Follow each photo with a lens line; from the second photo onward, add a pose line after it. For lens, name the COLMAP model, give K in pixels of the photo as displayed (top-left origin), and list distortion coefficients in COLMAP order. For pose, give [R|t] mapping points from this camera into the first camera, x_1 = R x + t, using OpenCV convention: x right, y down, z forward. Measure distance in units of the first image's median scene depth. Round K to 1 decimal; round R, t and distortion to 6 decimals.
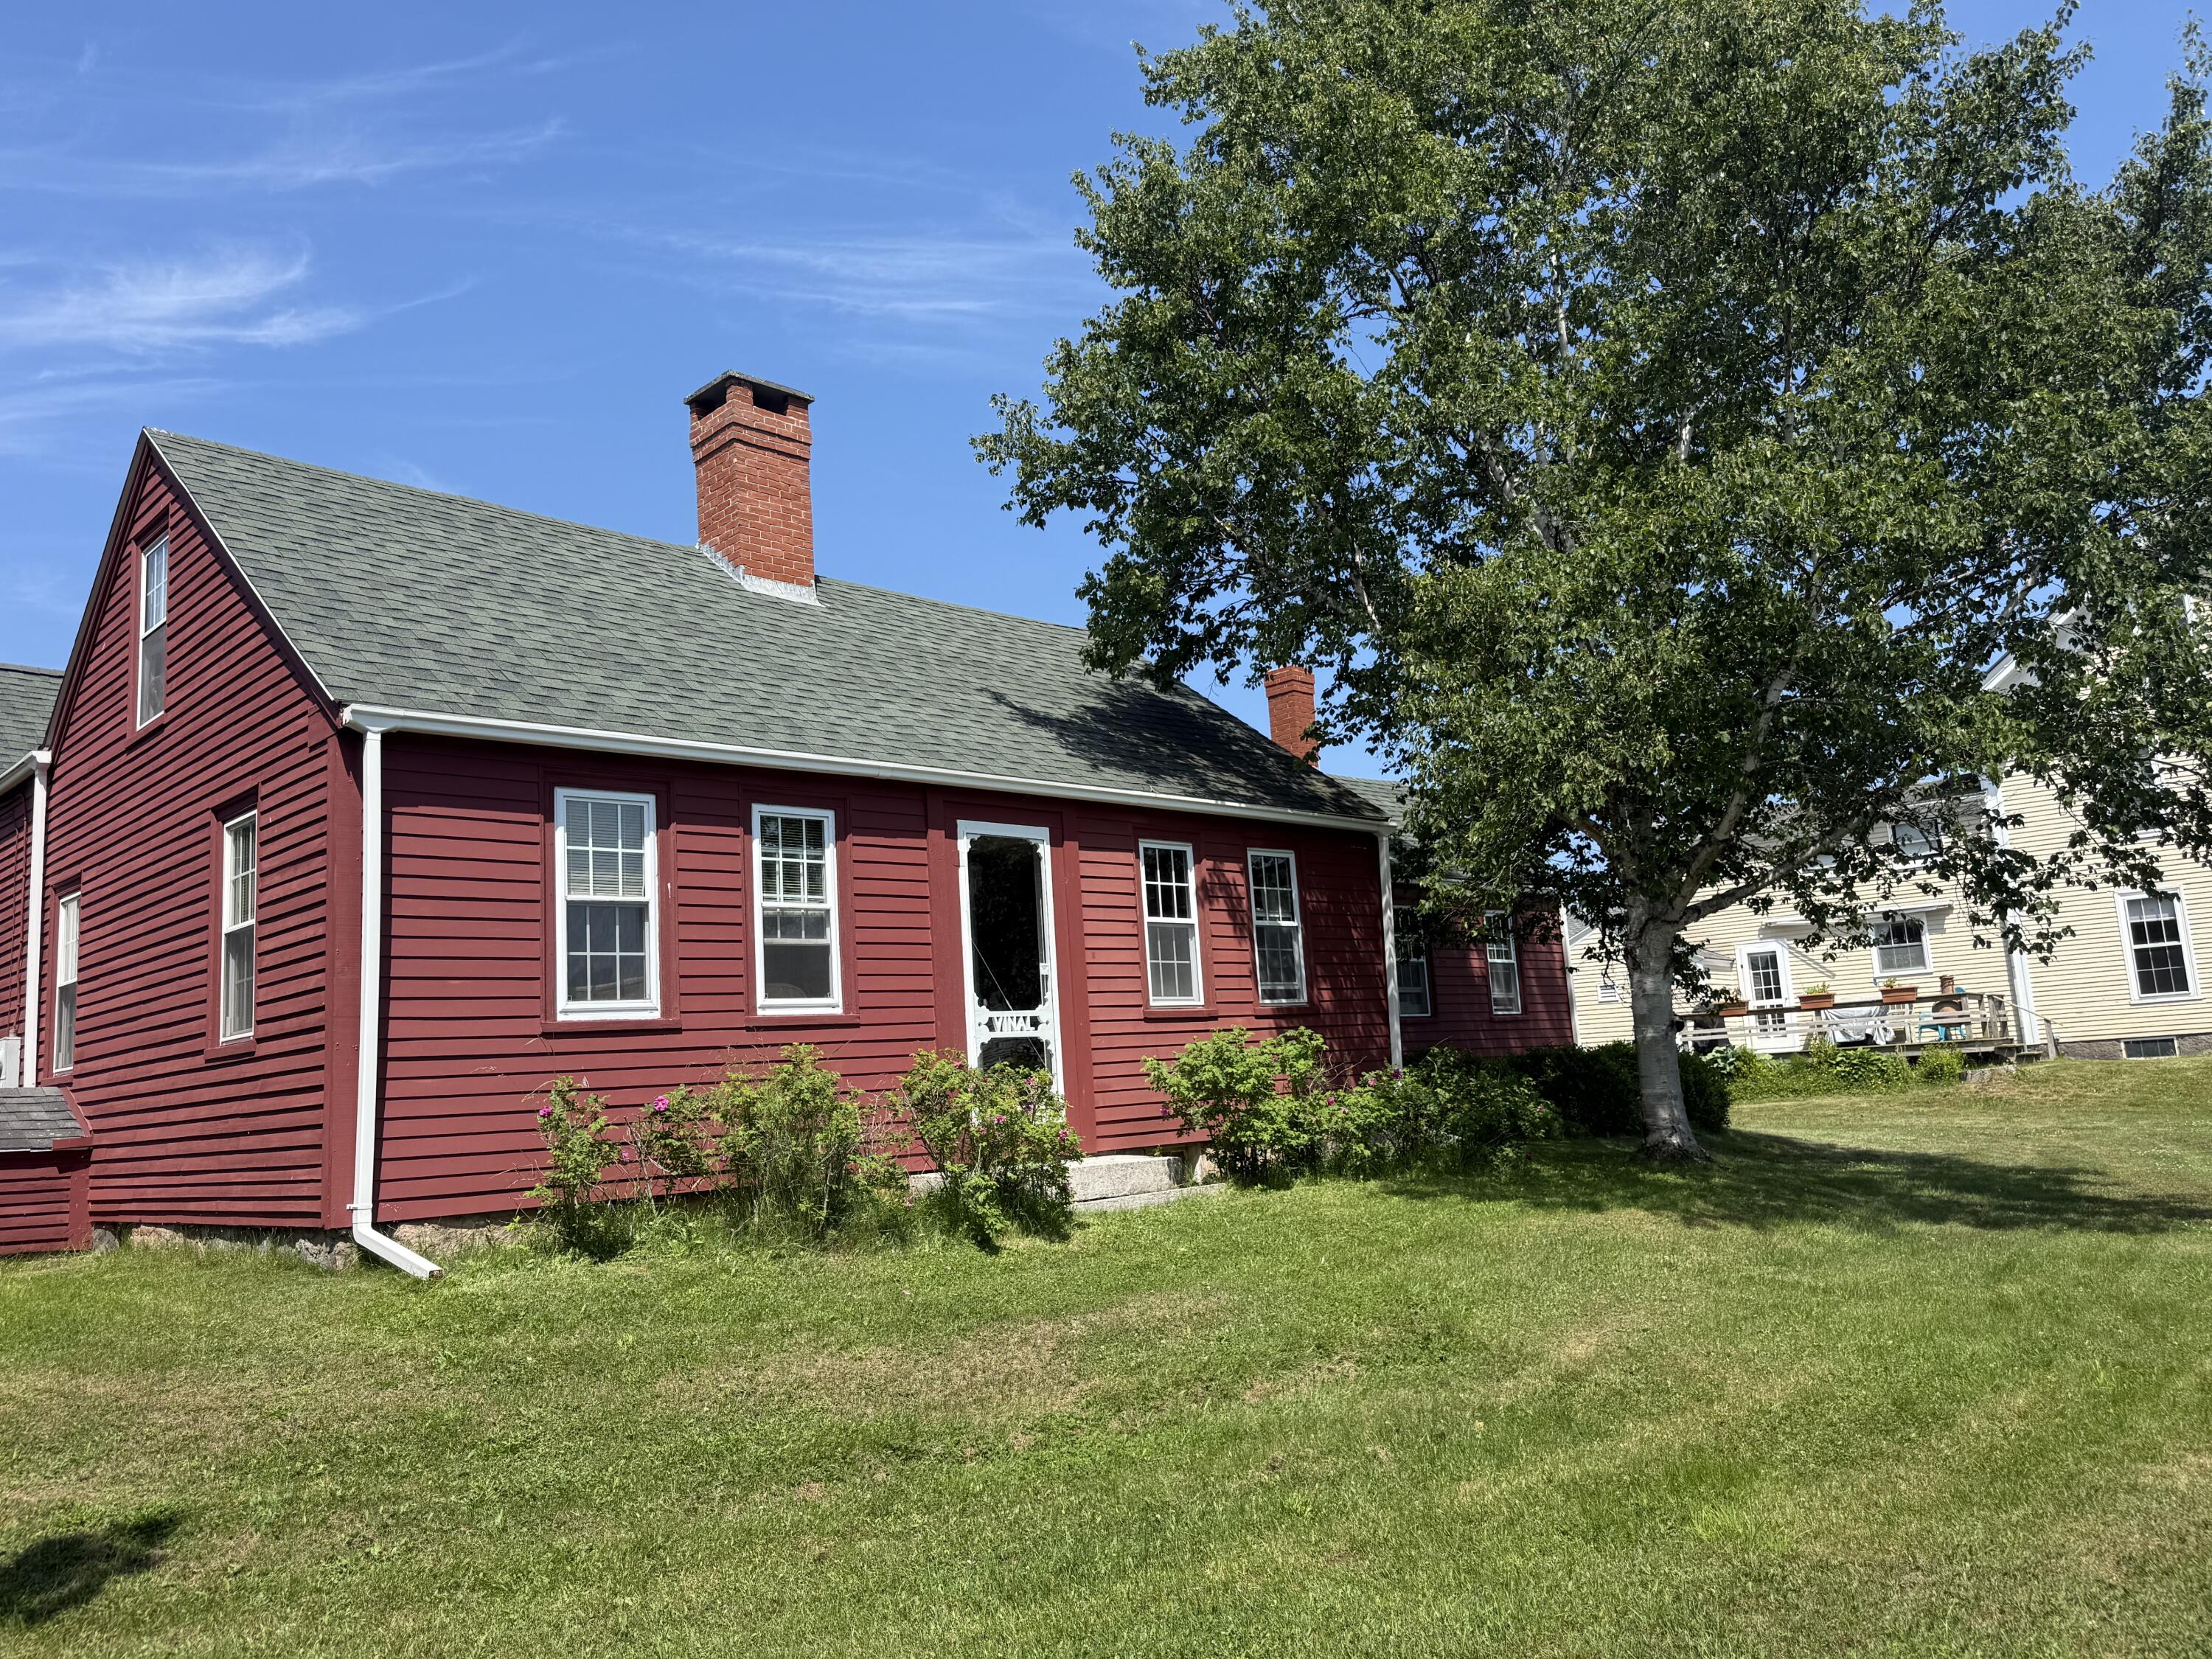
lens RADIAL K [[1684.2, 0, 1110.3], [0, 1684.2, 824.2], [0, 0, 1]] dist [0.125480, 0.001418]
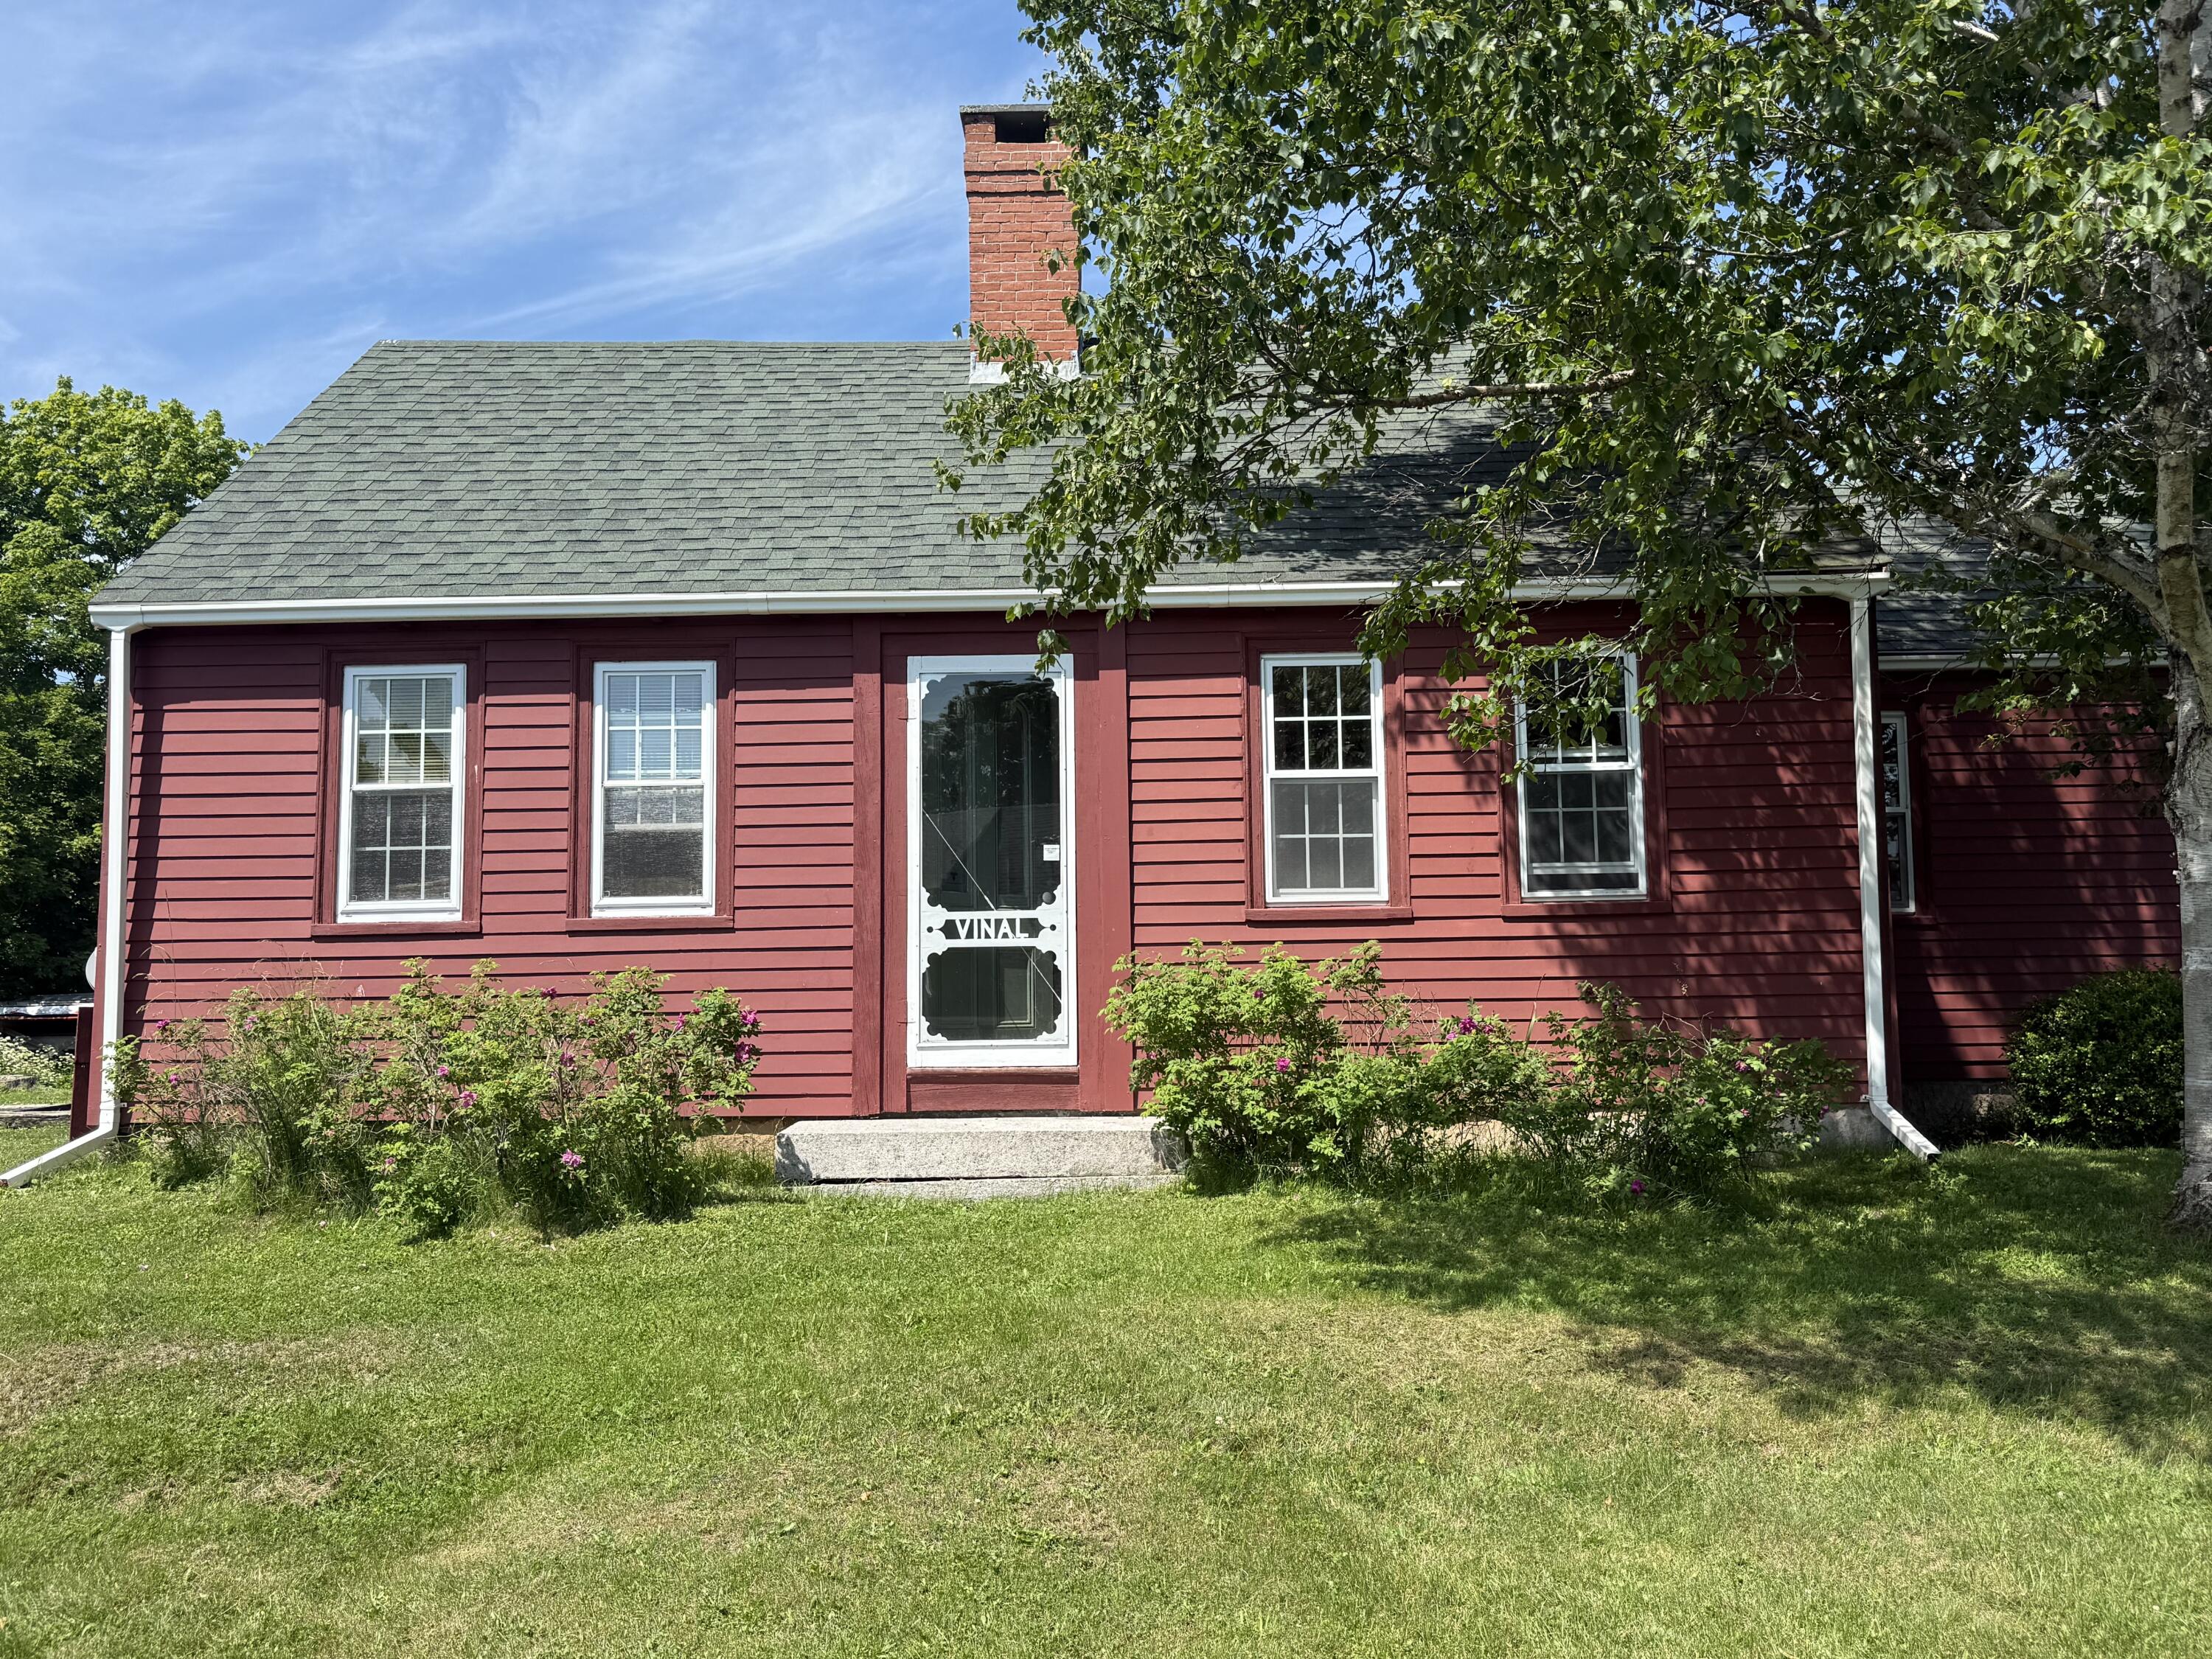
lens RADIAL K [[1812.9, 0, 1105.4], [0, 1812.9, 830.2], [0, 0, 1]] dist [0.056543, -0.005539]
pose [[0.699806, -0.028901, -0.713748, 0.535727], [0.082577, 0.995756, 0.040644, 0.047954], [0.709544, -0.087382, 0.699222, 0.489556]]
